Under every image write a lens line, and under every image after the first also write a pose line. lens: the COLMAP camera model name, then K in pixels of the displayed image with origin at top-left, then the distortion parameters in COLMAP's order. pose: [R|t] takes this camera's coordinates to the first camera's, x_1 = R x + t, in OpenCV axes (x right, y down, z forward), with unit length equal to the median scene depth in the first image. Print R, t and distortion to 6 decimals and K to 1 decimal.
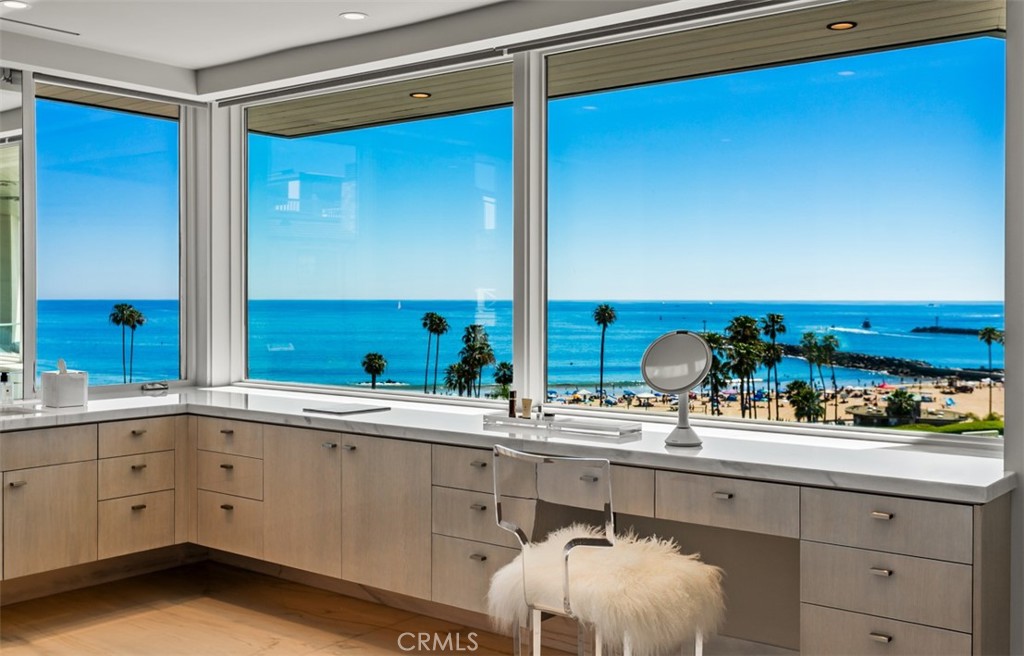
lens RADIAL K [[1045.8, 0, 517.7], [0, 1045.8, 319.0], [0, 0, 1]] dist [0.001465, 0.000000]
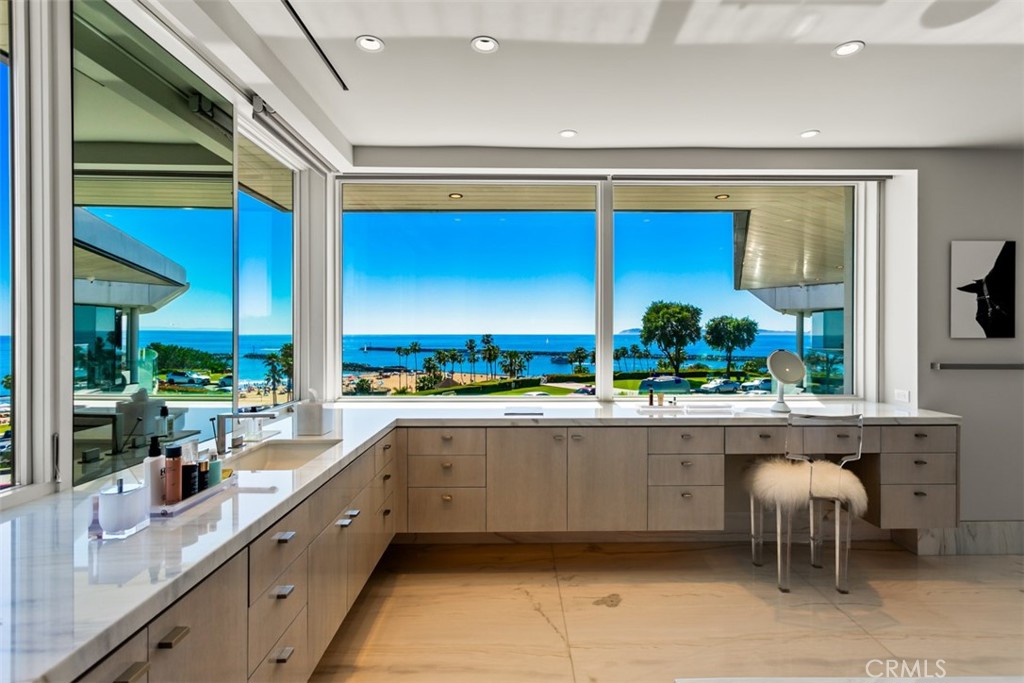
lens RADIAL K [[517.9, 0, 511.5], [0, 517.9, 342.5], [0, 0, 1]] dist [0.011380, -0.000311]
pose [[0.769237, -0.011128, 0.638867, -0.666598], [0.013400, 0.999909, 0.001283, -0.008028], [-0.638823, 0.007574, 0.769316, 0.503624]]
